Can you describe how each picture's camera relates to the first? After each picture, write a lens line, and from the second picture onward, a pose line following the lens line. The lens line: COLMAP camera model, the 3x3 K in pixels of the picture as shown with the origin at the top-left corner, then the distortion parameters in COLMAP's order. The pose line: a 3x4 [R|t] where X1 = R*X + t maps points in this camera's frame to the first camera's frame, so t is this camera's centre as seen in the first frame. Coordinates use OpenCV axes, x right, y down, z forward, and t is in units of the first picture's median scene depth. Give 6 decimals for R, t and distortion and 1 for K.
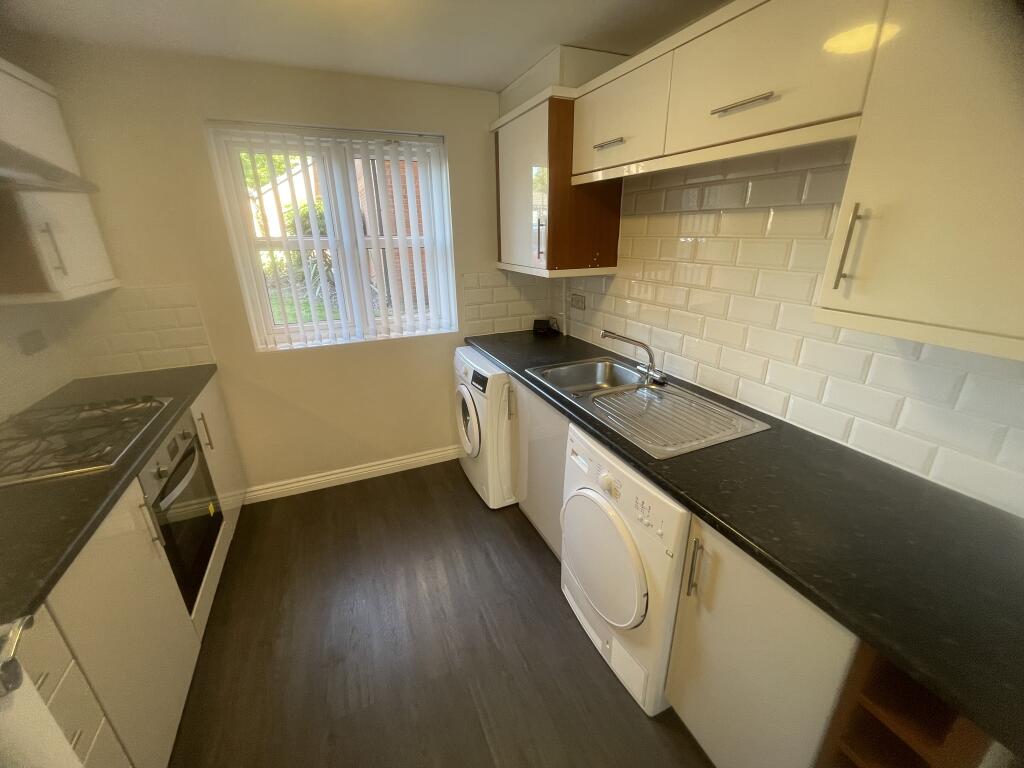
lens RADIAL K [[407.2, 0, 505.3], [0, 407.2, 381.7], [0, 0, 1]] dist [-0.010691, -0.001264]
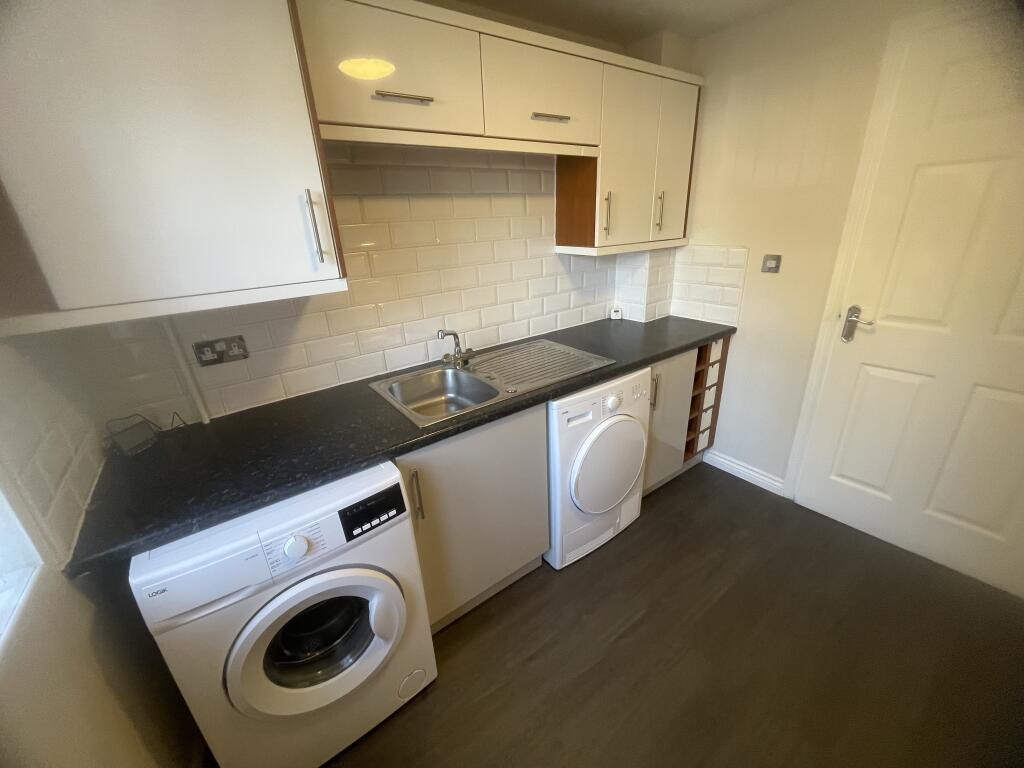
lens RADIAL K [[407.2, 0, 502.2], [0, 407.2, 382.3], [0, 0, 1]] dist [-0.010691, -0.001264]
pose [[-0.211737, -0.339775, 0.916362, -0.797686], [0.389705, 0.830504, 0.397986, -0.434864], [-0.896268, 0.441380, -0.043437, 1.297948]]
